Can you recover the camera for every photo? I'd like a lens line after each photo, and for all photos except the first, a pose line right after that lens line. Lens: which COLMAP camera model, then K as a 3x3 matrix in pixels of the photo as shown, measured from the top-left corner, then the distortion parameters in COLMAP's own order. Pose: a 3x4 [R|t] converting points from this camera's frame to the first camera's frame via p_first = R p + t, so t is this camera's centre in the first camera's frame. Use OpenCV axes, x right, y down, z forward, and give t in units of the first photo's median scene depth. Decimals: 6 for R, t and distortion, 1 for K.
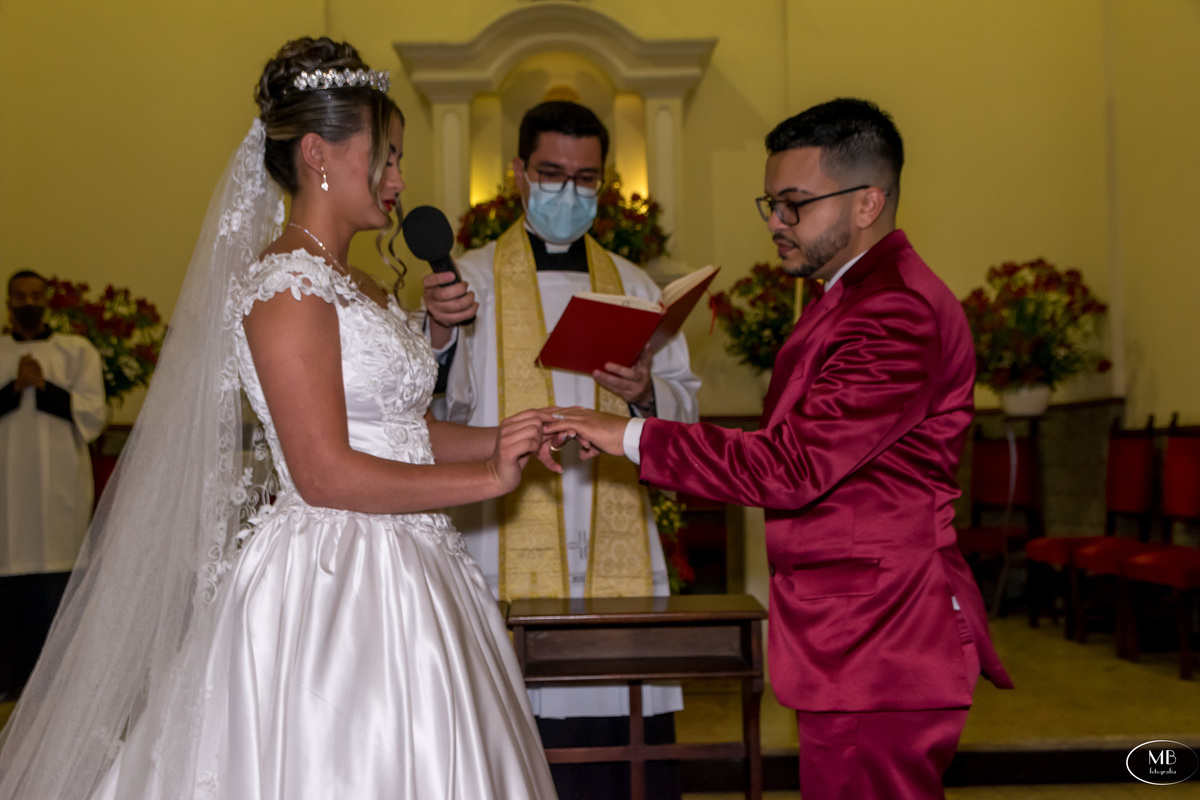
lens RADIAL K [[1292.5, 0, 600.0], [0, 1292.5, 400.0], [0, 0, 1]] dist [0.008783, -0.004075]
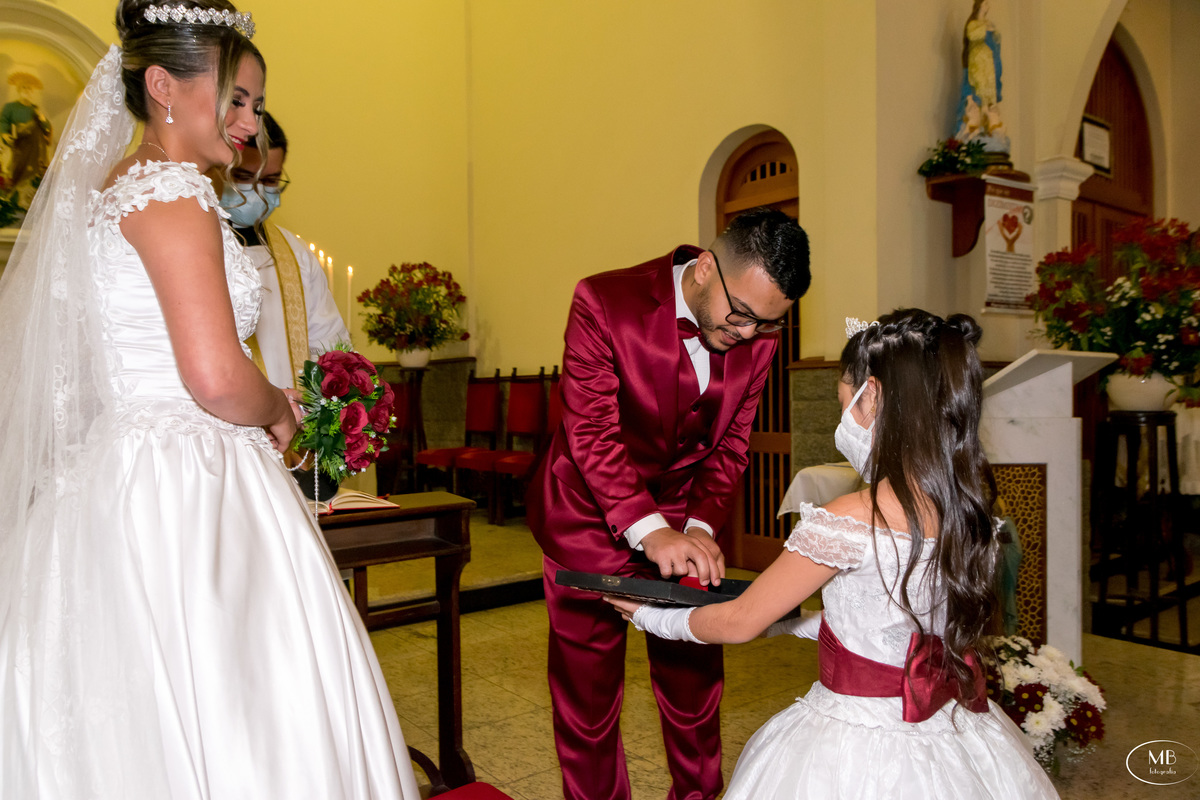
lens RADIAL K [[880.2, 0, 600.0], [0, 880.2, 400.0], [0, 0, 1]] dist [-0.001599, -0.000271]
pose [[0.806772, 0.003065, 0.590855, -0.098099], [-0.030232, 0.998891, 0.036098, 0.006467], [-0.590089, -0.046986, 0.805970, 0.059003]]
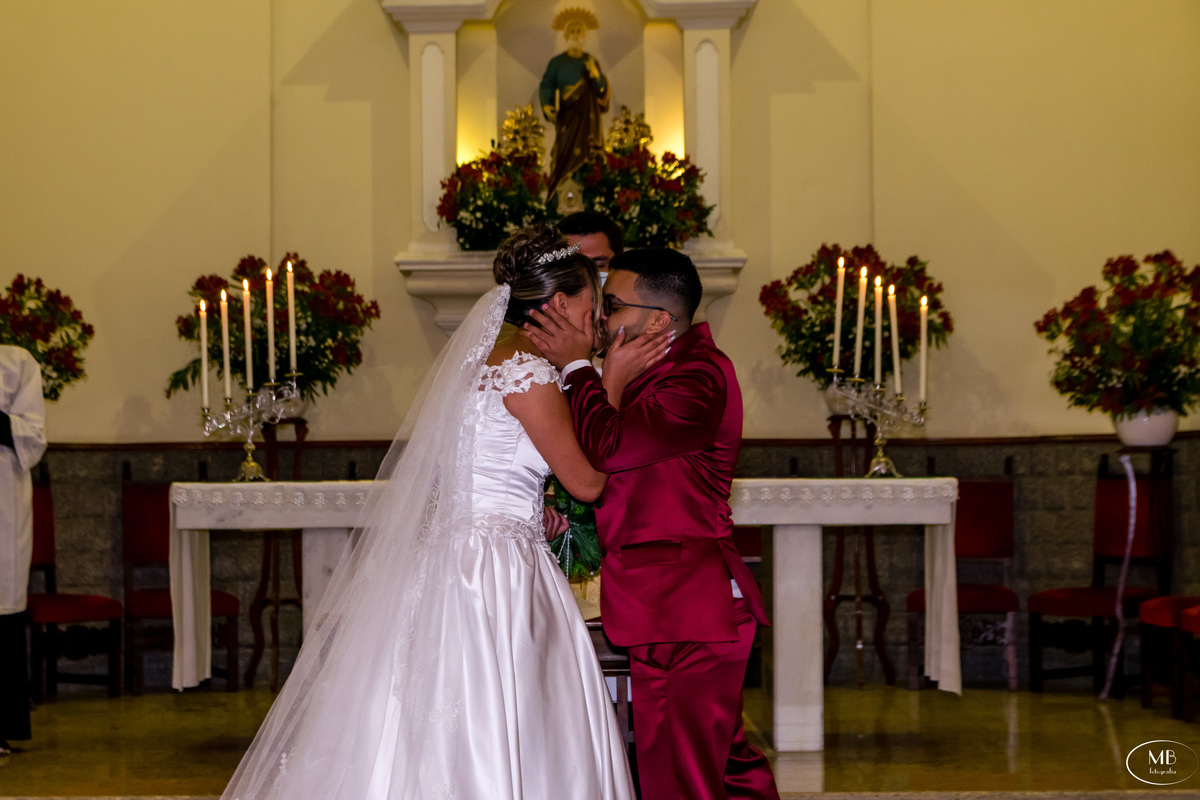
lens RADIAL K [[2149.3, 0, 597.4], [0, 2149.3, 425.0], [0, 0, 1]] dist [0.022665, 0.029590]
pose [[0.999753, 0.010383, -0.019663, 0.014010], [-0.010064, 0.999817, 0.016262, -0.019895], [0.019828, -0.016060, 0.999674, -0.354590]]
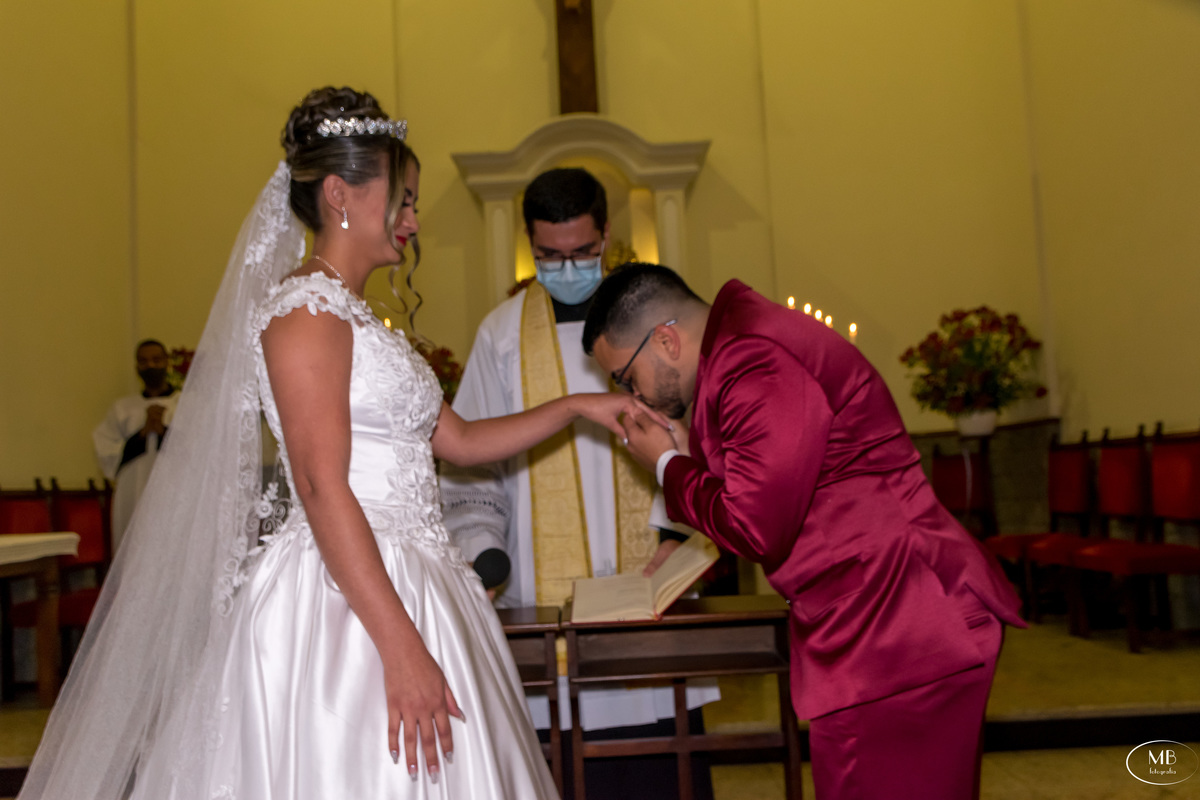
lens RADIAL K [[1003.4, 0, 600.0], [0, 1003.4, 400.0], [0, 0, 1]] dist [0.010388, -0.001150]
pose [[0.999287, -0.031959, -0.020097, -0.004993], [0.031151, 0.998742, -0.039306, 0.005163], [0.021328, 0.038652, 0.999025, 0.050152]]
